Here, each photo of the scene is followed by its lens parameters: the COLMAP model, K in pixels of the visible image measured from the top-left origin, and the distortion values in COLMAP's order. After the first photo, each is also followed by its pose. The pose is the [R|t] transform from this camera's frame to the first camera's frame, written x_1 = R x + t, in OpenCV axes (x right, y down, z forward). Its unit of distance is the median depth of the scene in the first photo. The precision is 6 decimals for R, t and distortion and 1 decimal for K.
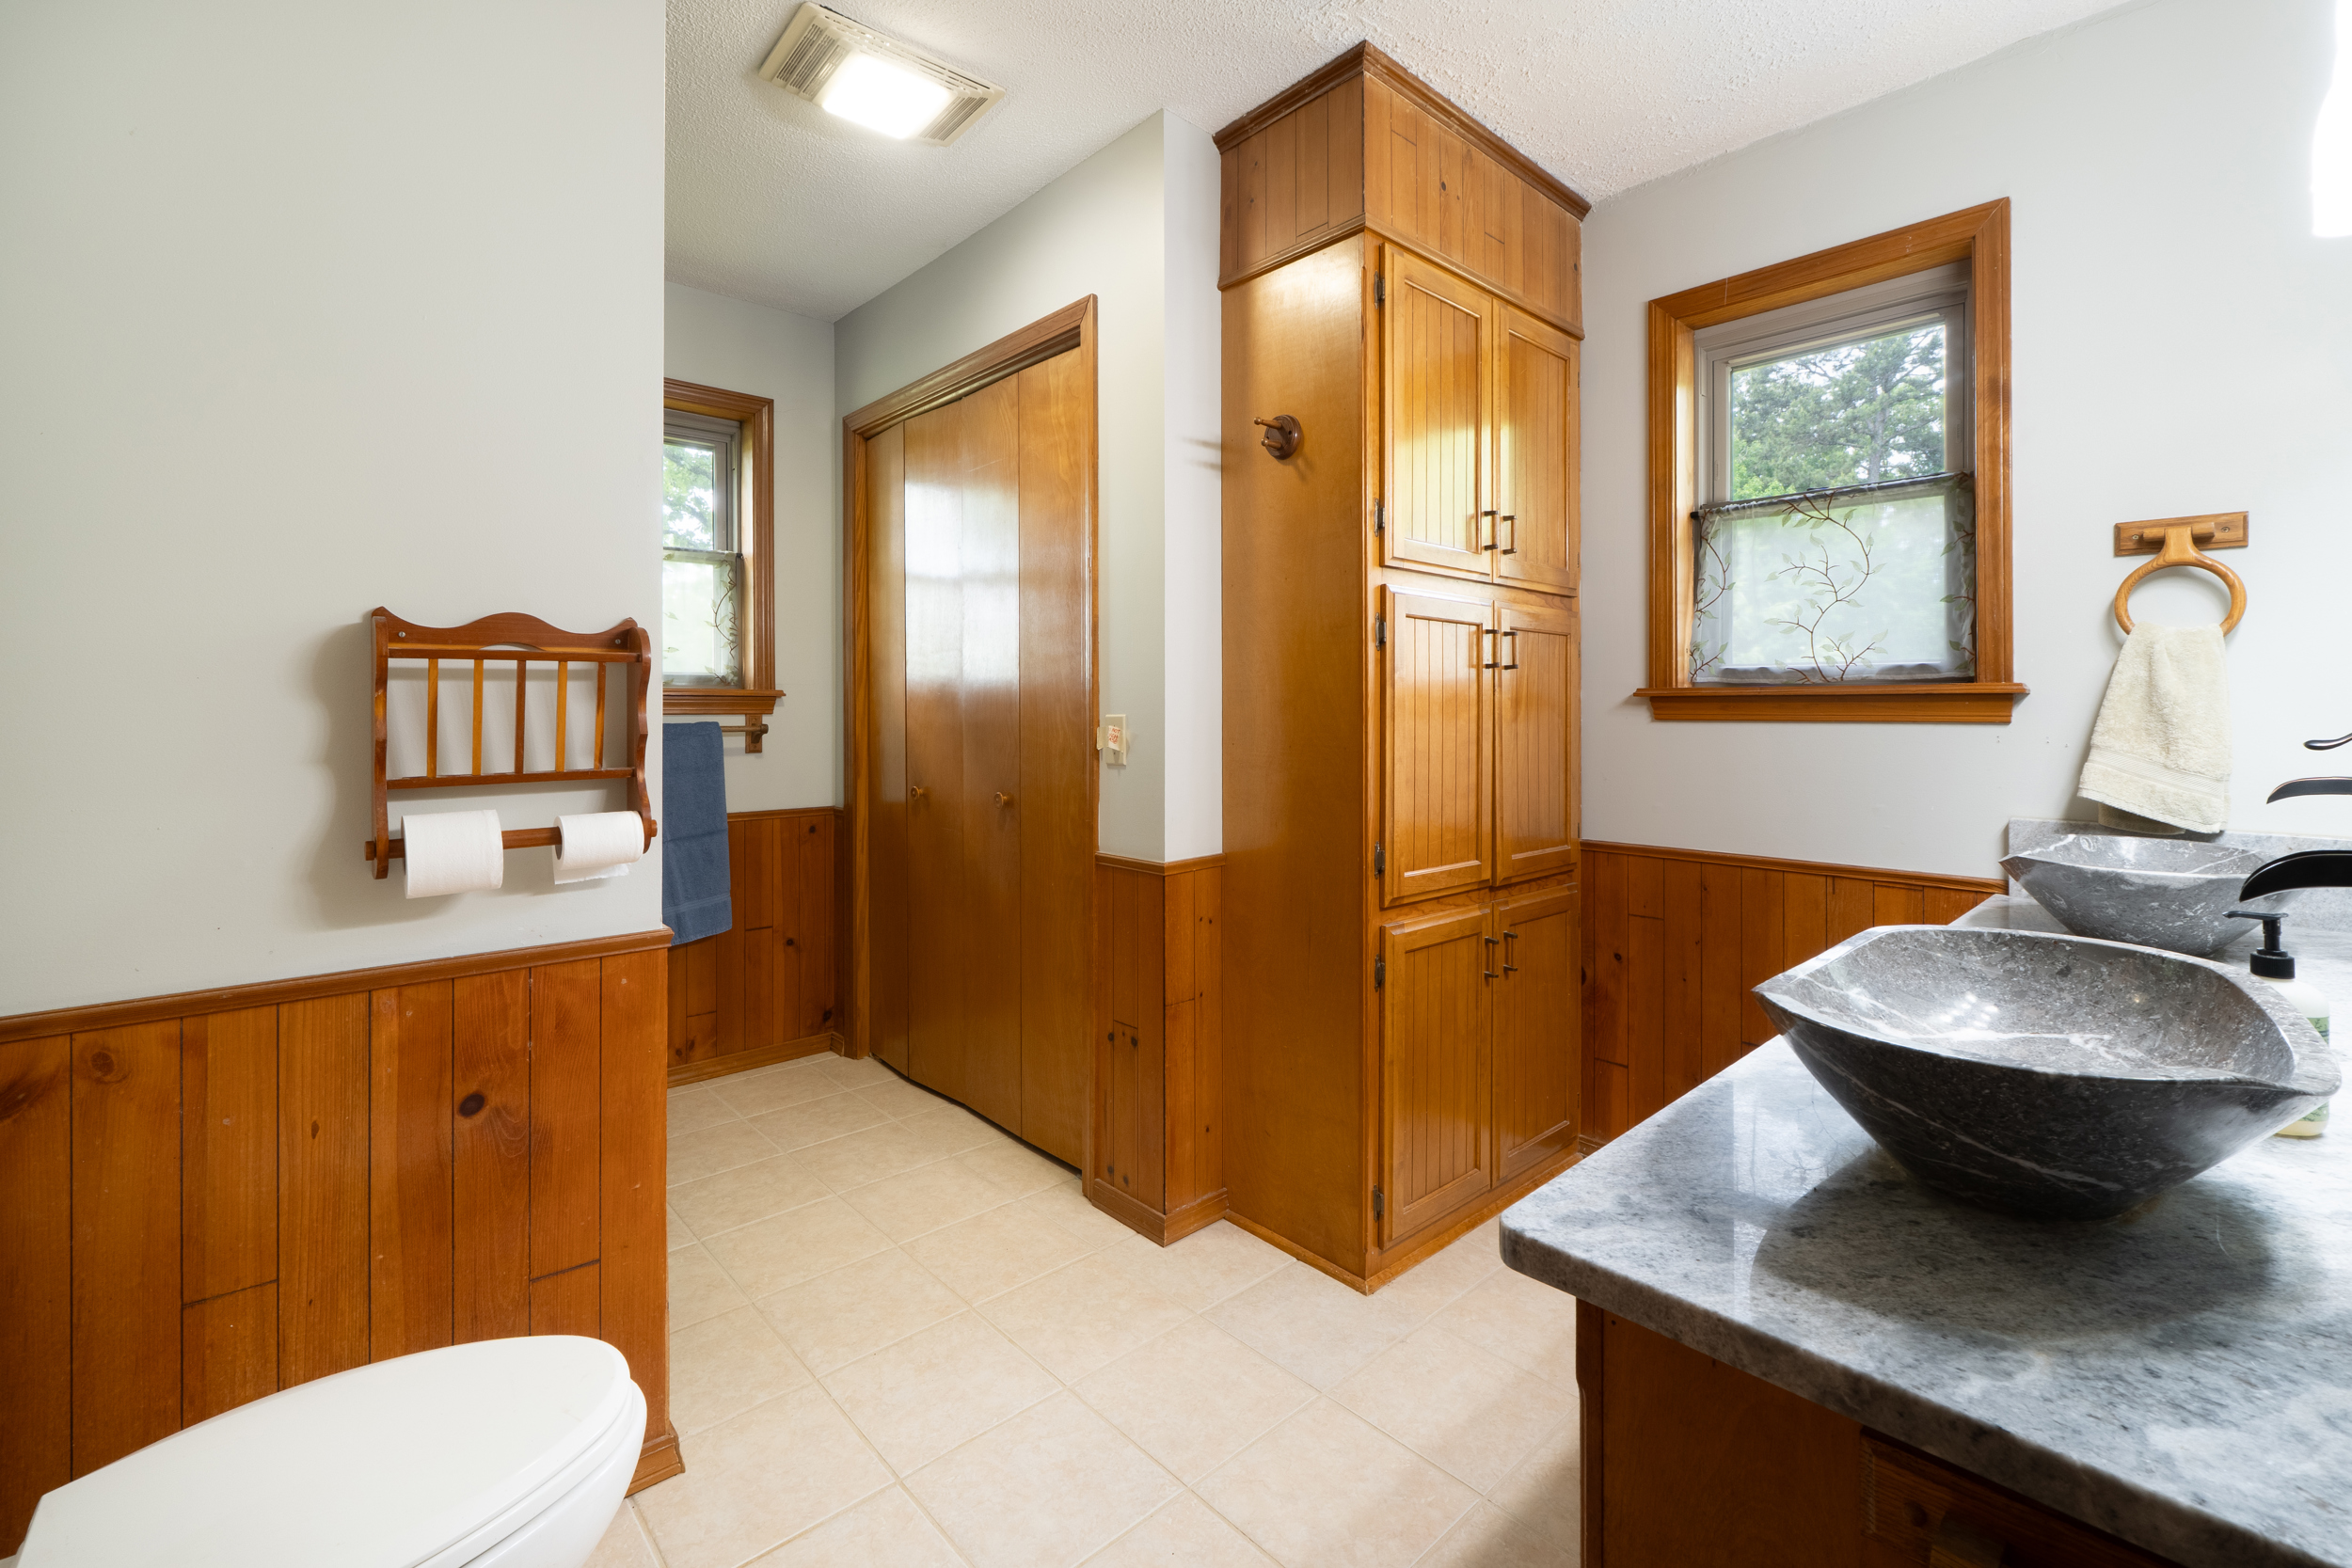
lens RADIAL K [[1012.0, 0, 1189.1], [0, 1012.0, 709.5], [0, 0, 1]] dist [-0.004247, -0.000106]
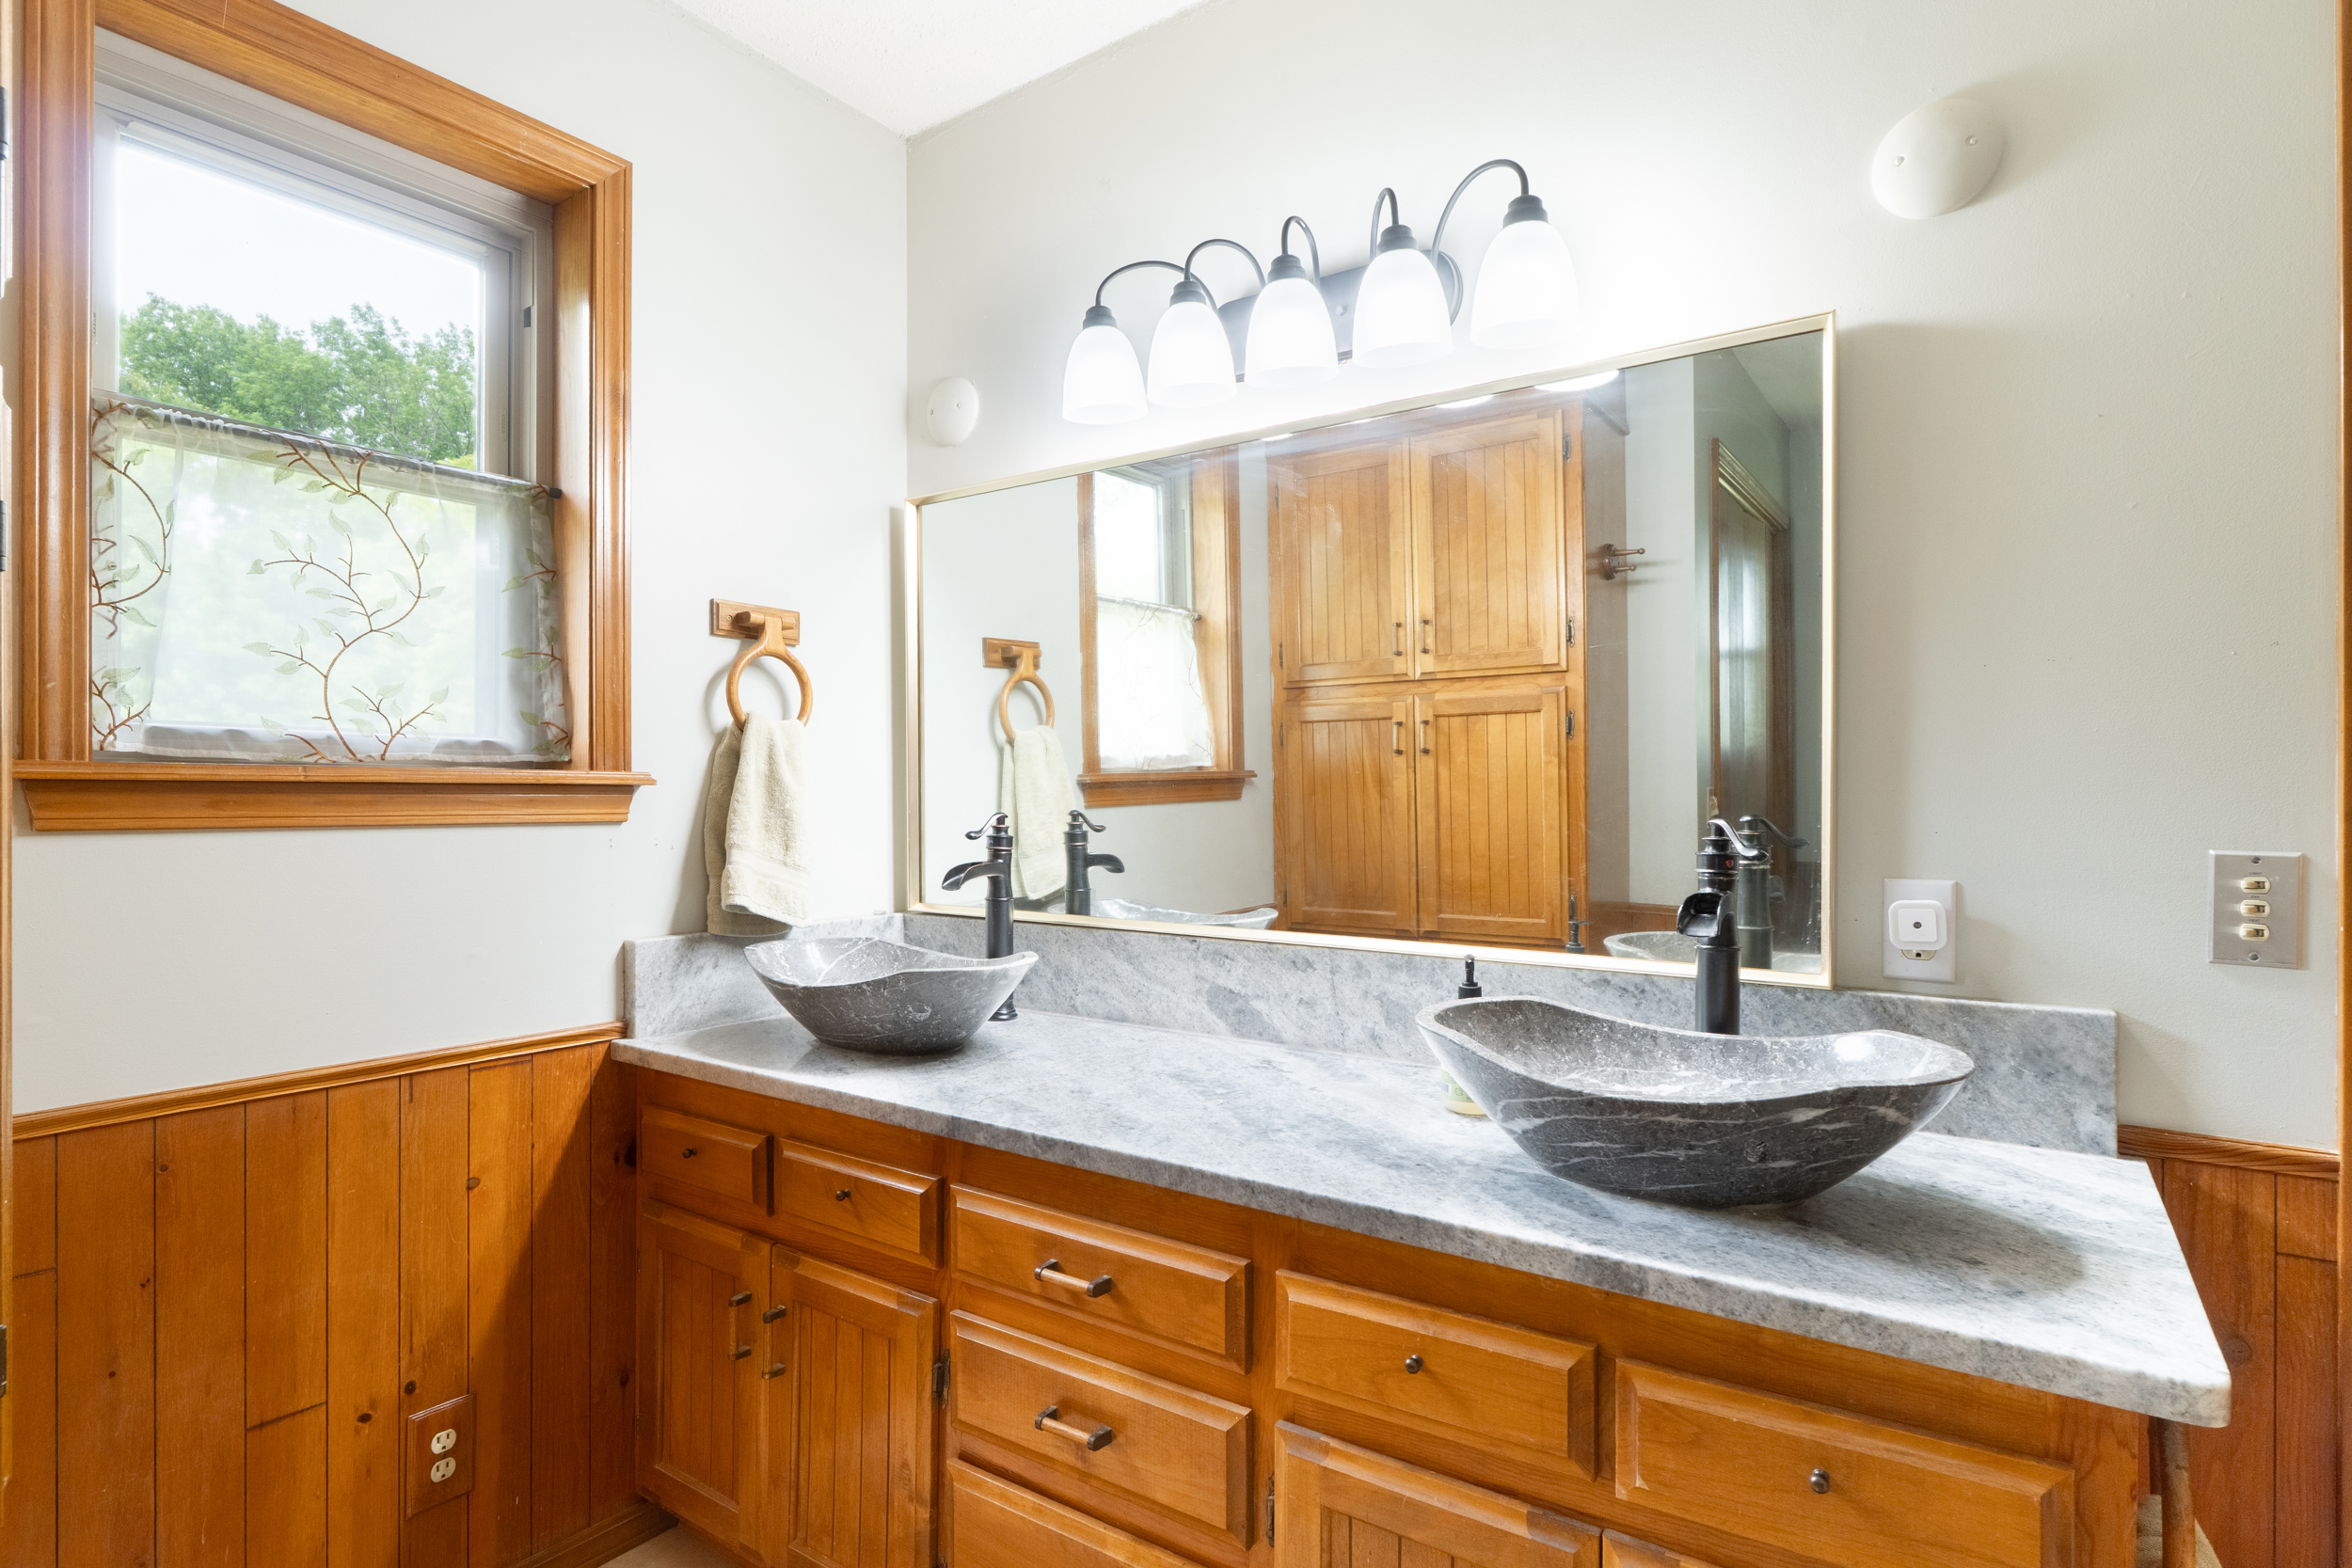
lens RADIAL K [[1188.1, 0, 1170.3], [0, 1188.1, 788.0], [0, 0, 1]] dist [-0.004670, -0.000060]
pose [[-0.205144, 0.004486, 0.978722, -0.196044], [-0.002204, 0.999985, -0.005045, -0.009797], [-0.978729, -0.003192, -0.205131, 0.769025]]
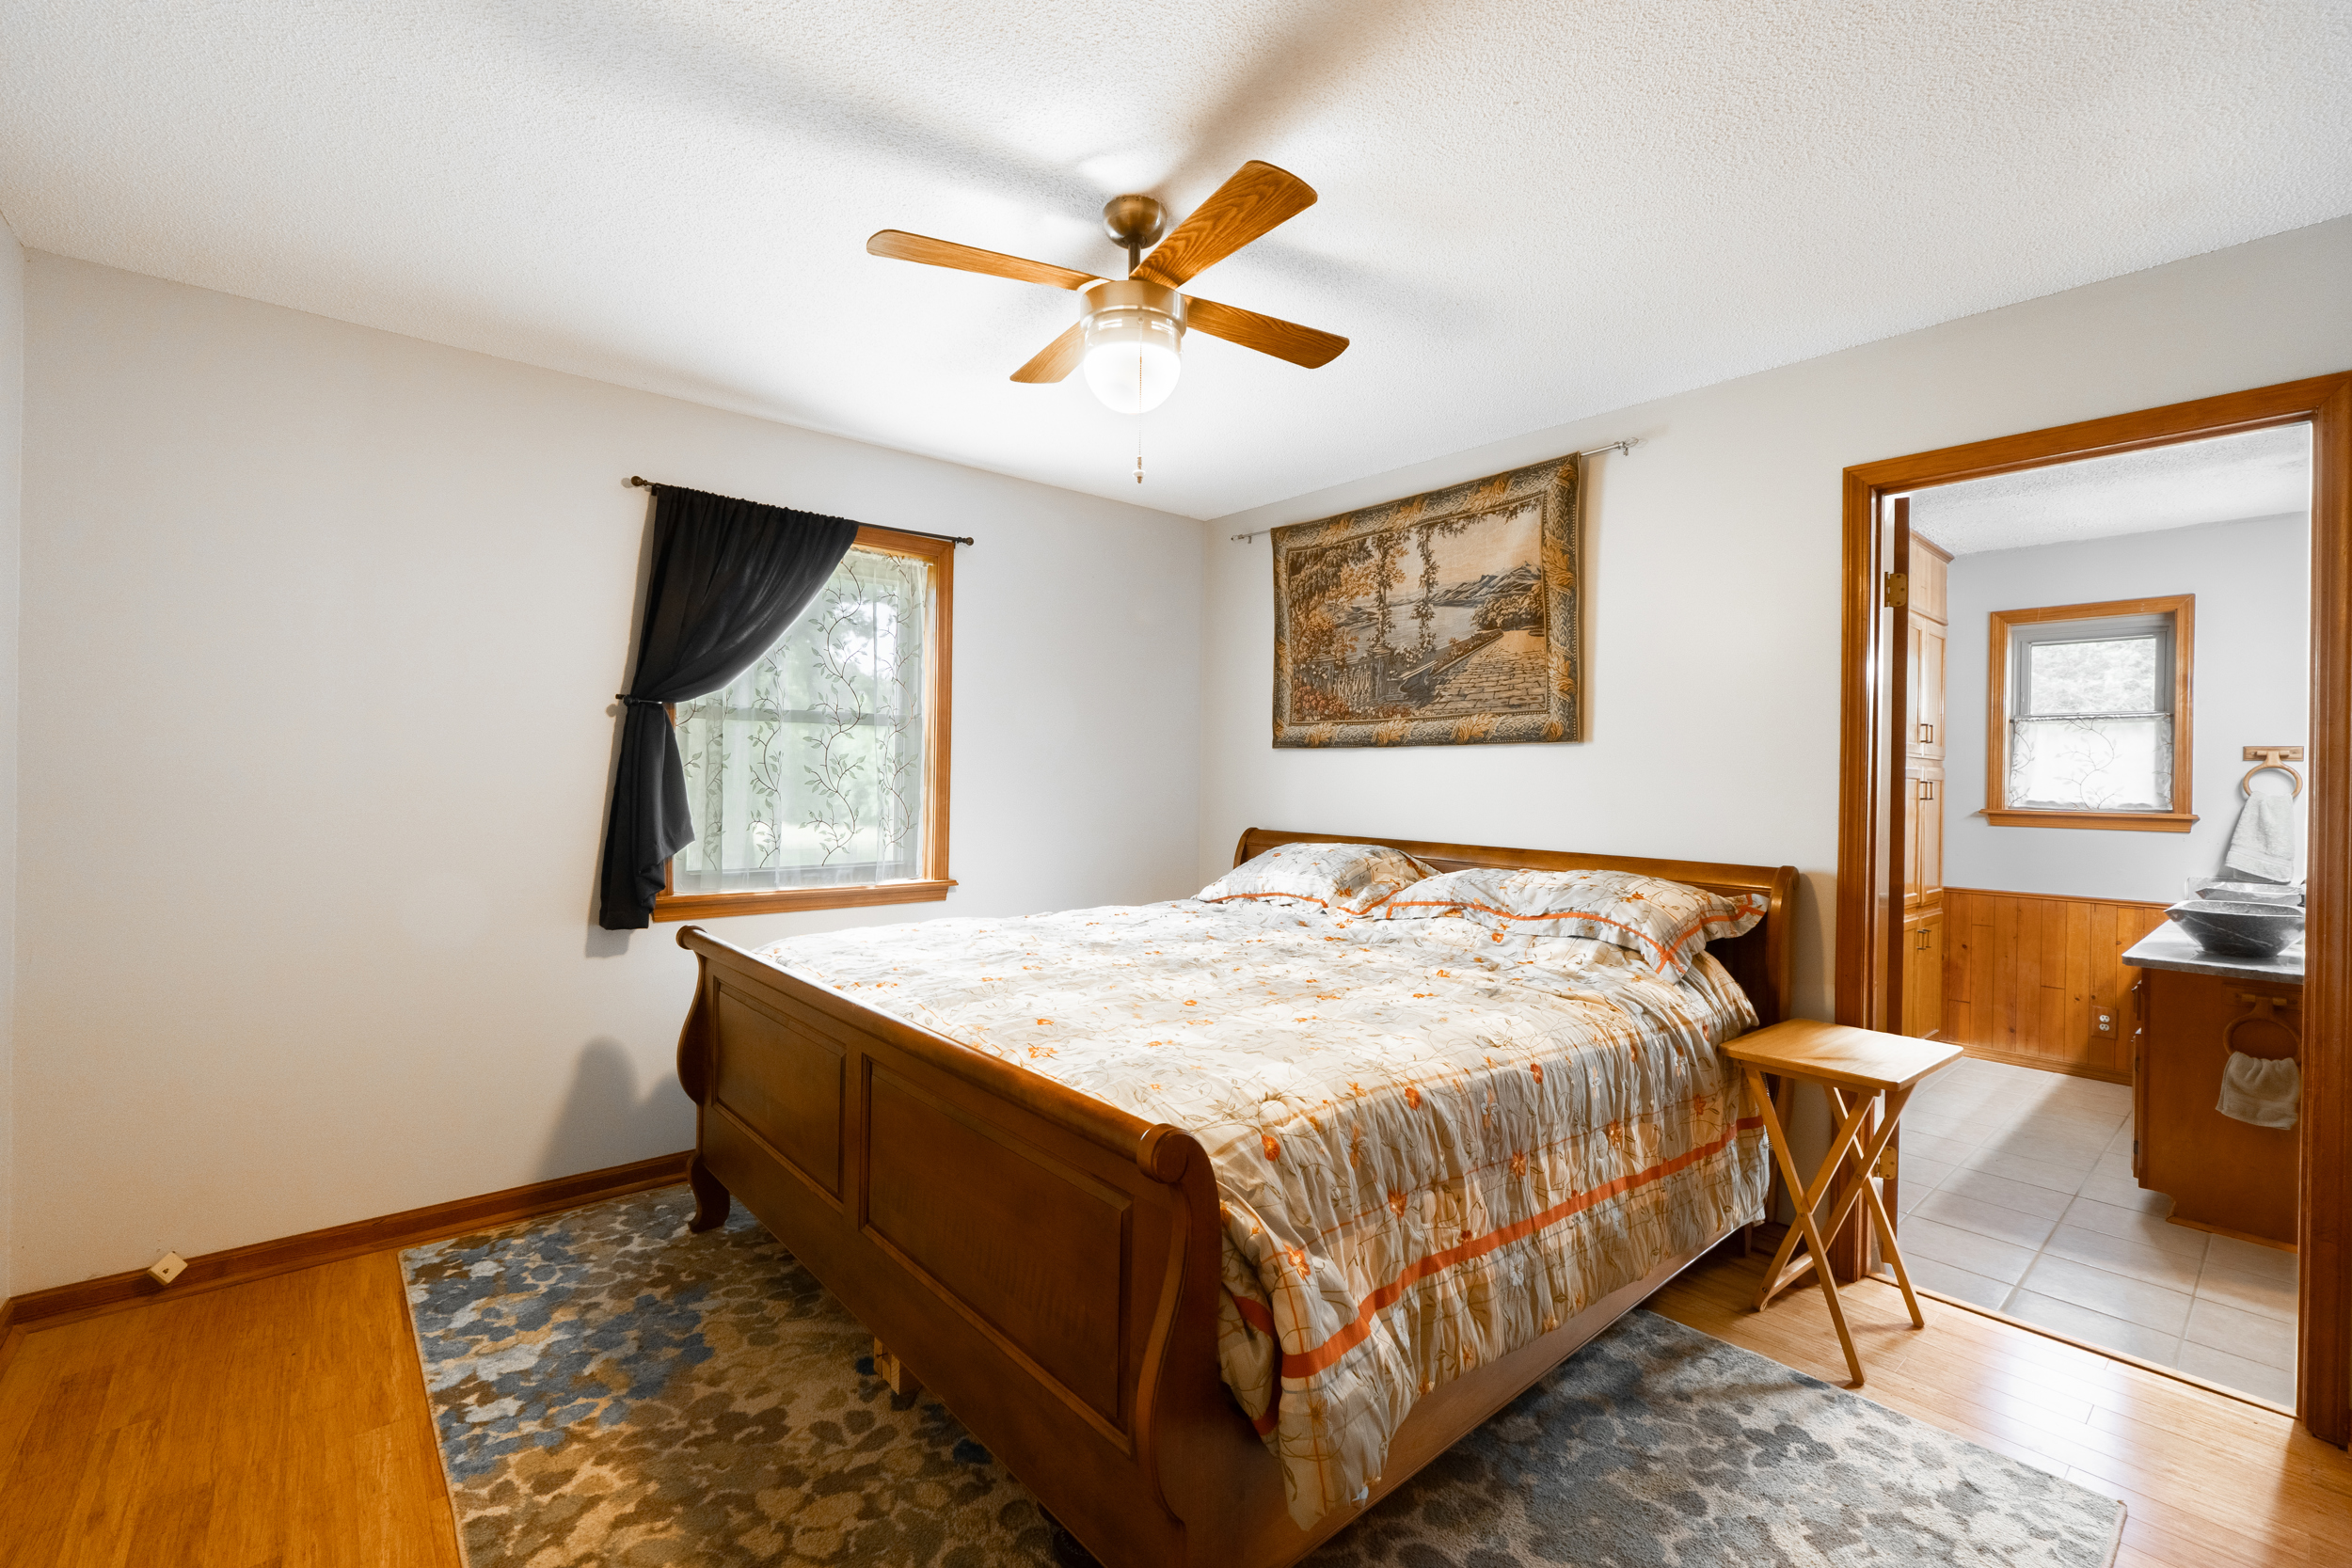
lens RADIAL K [[1012.0, 0, 1170.7], [0, 1012.0, 785.9], [0, 0, 1]] dist [-0.004247, -0.000106]
pose [[0.999392, 0.015775, -0.031077, -1.346360], [-0.015589, 0.999859, 0.006241, -0.067716], [0.031171, -0.005753, 0.999497, -1.269283]]
